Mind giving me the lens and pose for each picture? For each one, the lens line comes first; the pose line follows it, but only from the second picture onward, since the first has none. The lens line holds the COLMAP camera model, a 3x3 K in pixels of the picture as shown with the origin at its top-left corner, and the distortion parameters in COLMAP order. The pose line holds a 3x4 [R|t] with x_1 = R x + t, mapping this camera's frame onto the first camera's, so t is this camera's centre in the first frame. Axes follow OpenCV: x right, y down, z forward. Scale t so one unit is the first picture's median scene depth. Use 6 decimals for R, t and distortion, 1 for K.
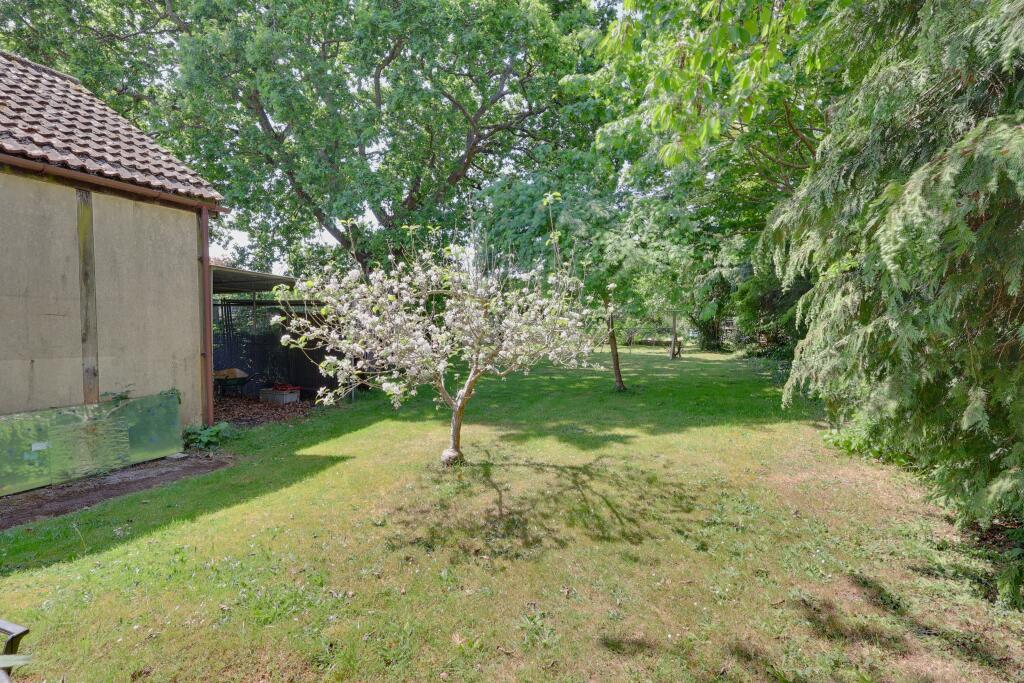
lens RADIAL K [[482.1, 0, 513.4], [0, 482.1, 340.0], [0, 0, 1]] dist [0.001629, 0.000231]
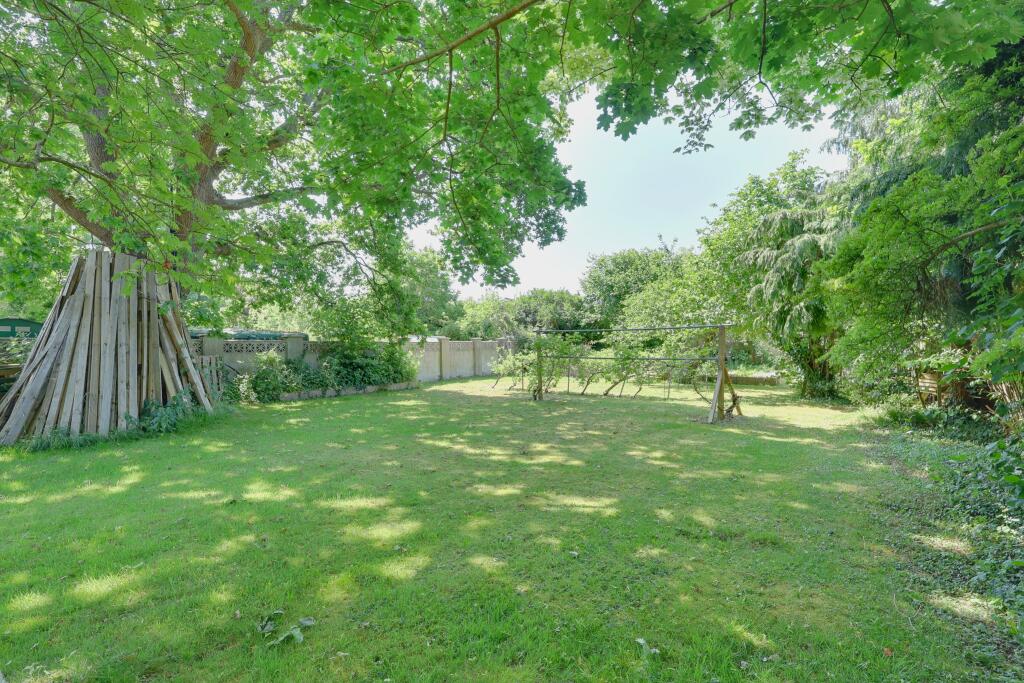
lens RADIAL K [[482.1, 0, 510.1], [0, 482.1, 341.4], [0, 0, 1]] dist [0.001629, 0.000231]
pose [[0.973230, -0.001057, -0.229832, 0.232952], [-0.009178, 0.999013, -0.043458, -0.020305], [0.229652, 0.044403, 0.972259, 0.452710]]
